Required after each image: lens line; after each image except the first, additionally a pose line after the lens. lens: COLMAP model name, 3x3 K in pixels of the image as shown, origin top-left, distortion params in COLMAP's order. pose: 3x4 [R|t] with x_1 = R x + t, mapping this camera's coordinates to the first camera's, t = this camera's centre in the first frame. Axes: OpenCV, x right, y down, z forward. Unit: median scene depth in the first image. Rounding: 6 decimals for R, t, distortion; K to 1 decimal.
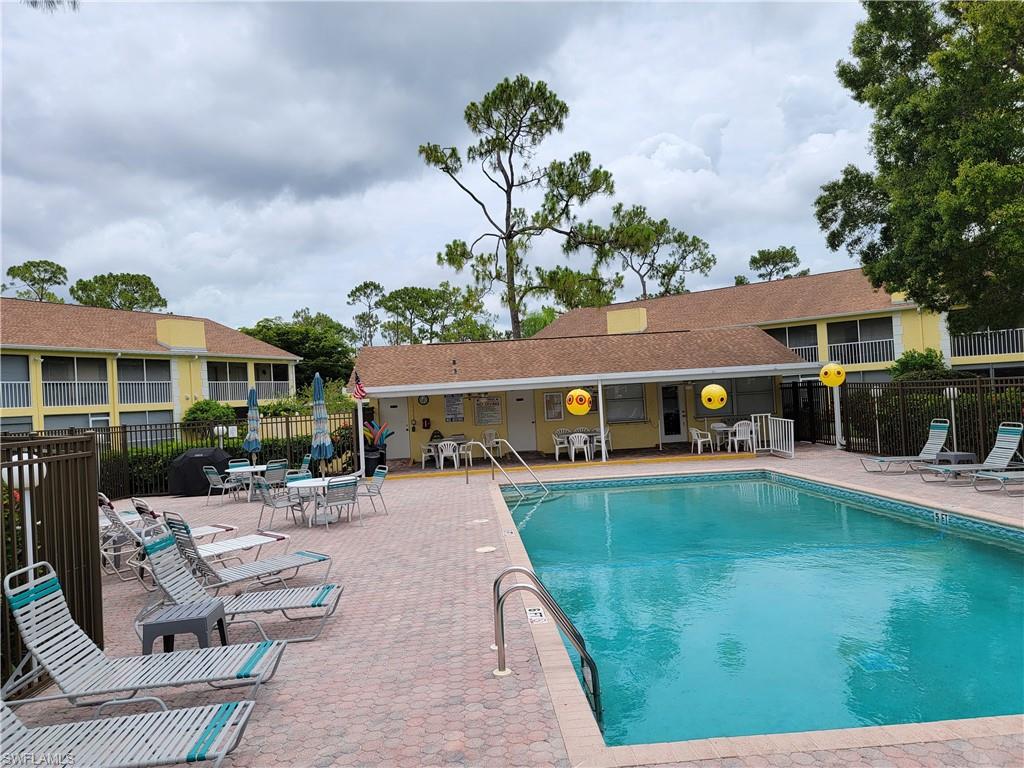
lens RADIAL K [[724.1, 0, 516.0], [0, 724.1, 389.7], [0, 0, 1]] dist [0.078736, -0.069545]
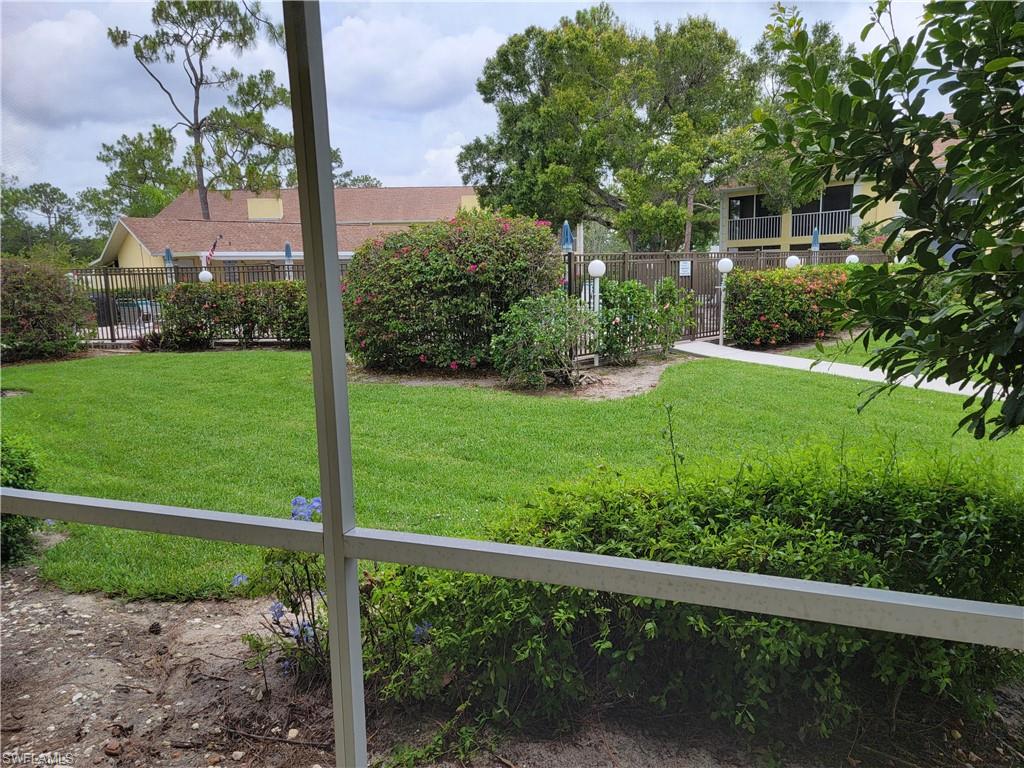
lens RADIAL K [[711.2, 0, 517.5], [0, 711.2, 390.8], [0, 0, 1]] dist [0.077304, -0.066502]
pose [[0.787088, -0.065034, 0.613402, -0.507409], [-0.031415, 0.988910, 0.145157, 0.035191], [-0.616040, -0.133521, 0.776316, -0.418857]]
